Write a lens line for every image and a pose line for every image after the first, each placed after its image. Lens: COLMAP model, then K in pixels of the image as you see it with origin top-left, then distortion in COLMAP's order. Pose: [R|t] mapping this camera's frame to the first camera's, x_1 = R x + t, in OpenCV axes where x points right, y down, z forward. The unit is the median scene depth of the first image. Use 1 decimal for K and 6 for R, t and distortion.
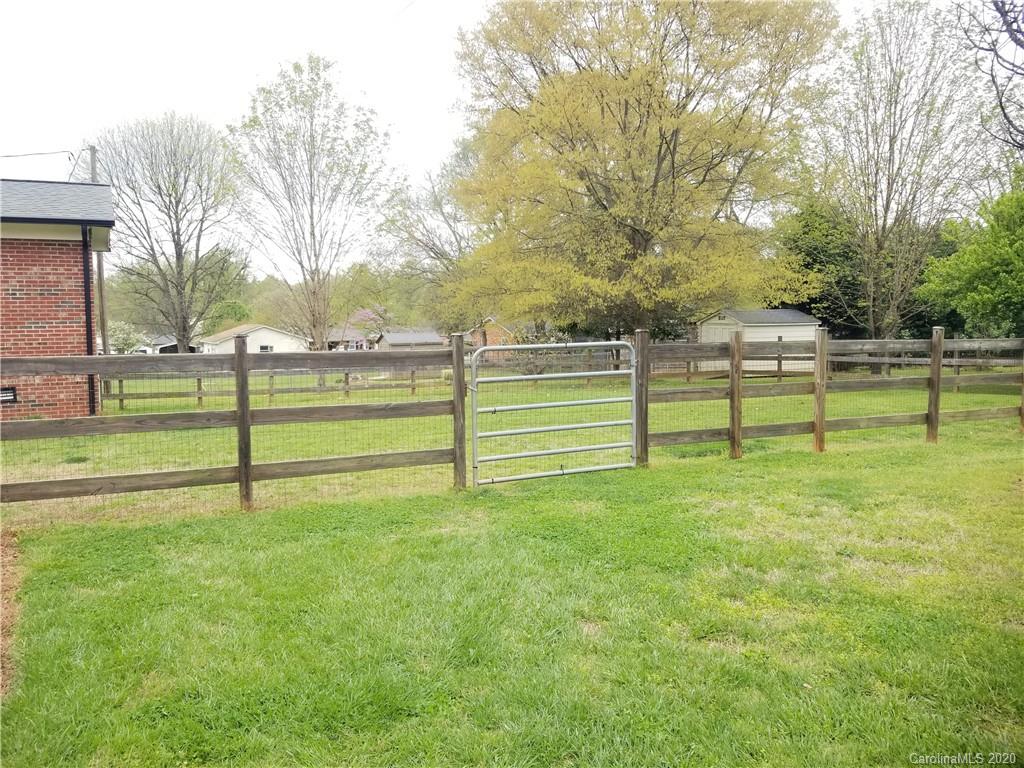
lens RADIAL K [[774.6, 0, 501.5], [0, 774.6, 355.9], [0, 0, 1]] dist [0.073474, -0.124630]
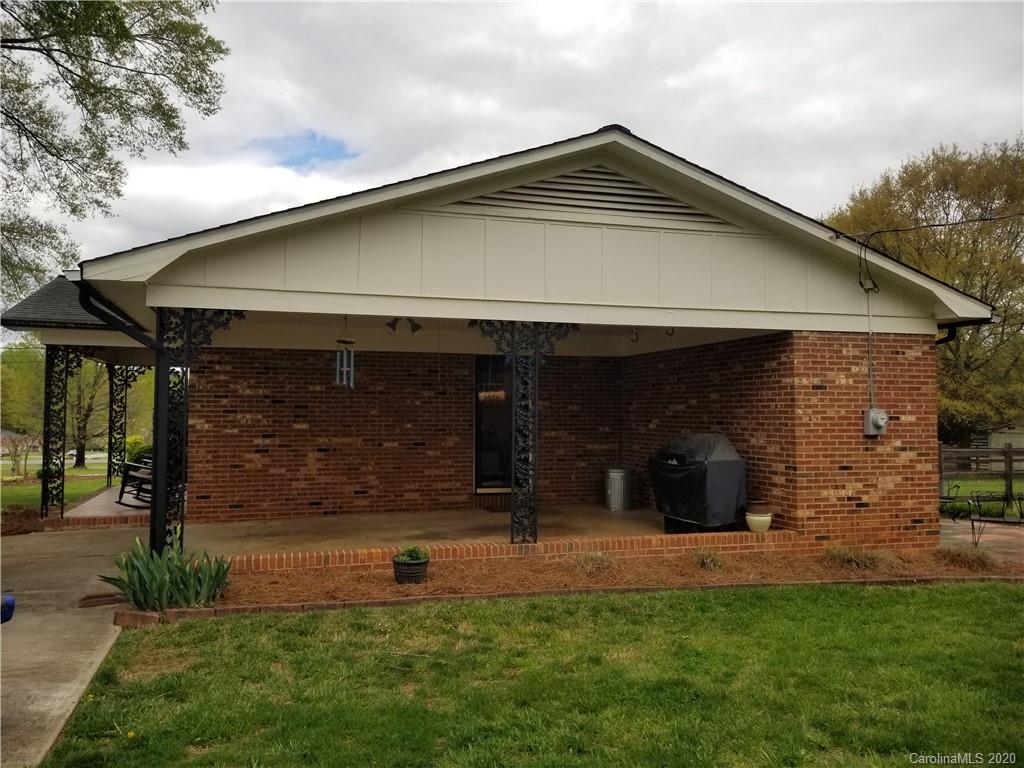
lens RADIAL K [[774.6, 0, 501.5], [0, 774.6, 355.9], [0, 0, 1]] dist [0.073474, -0.124630]
pose [[0.986754, 0.004964, -0.162150, -0.741941], [-0.024919, 0.992307, -0.121265, 0.020294], [0.160300, 0.123699, 0.979287, -0.870417]]
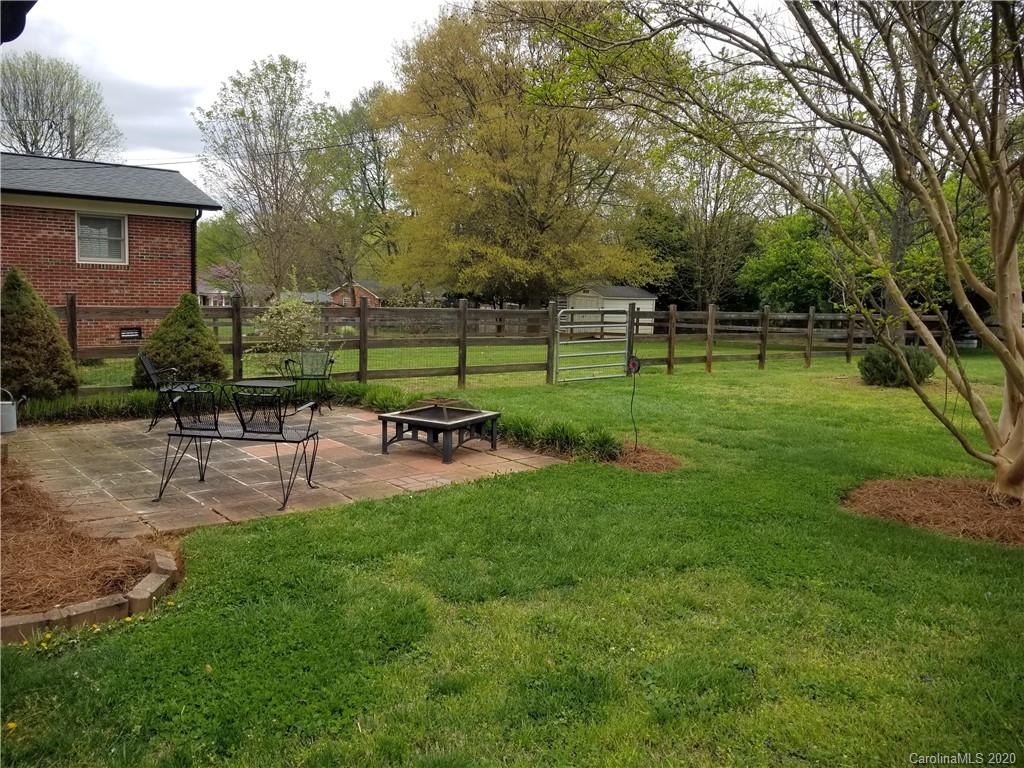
lens RADIAL K [[774.6, 0, 501.5], [0, 774.6, 355.9], [0, 0, 1]] dist [0.073474, -0.124630]
pose [[0.971805, 0.018723, 0.235041, -0.329473], [-0.029651, 0.998633, 0.043047, 0.012897], [-0.233914, -0.048803, 0.971032, -0.437528]]
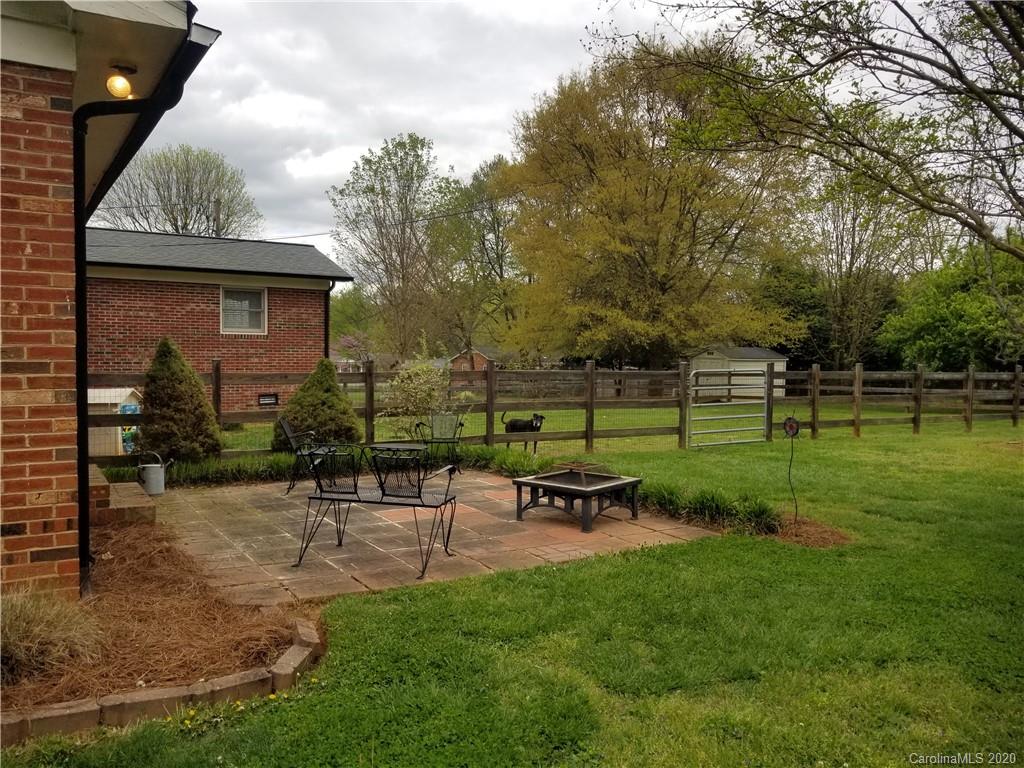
lens RADIAL K [[774.6, 0, 501.5], [0, 774.6, 355.9], [0, 0, 1]] dist [0.073474, -0.124630]
pose [[0.995920, 0.022925, 0.087275, -0.339388], [-0.019722, 0.999106, -0.037390, 0.016626], [-0.088054, 0.035517, 0.995482, -0.414140]]
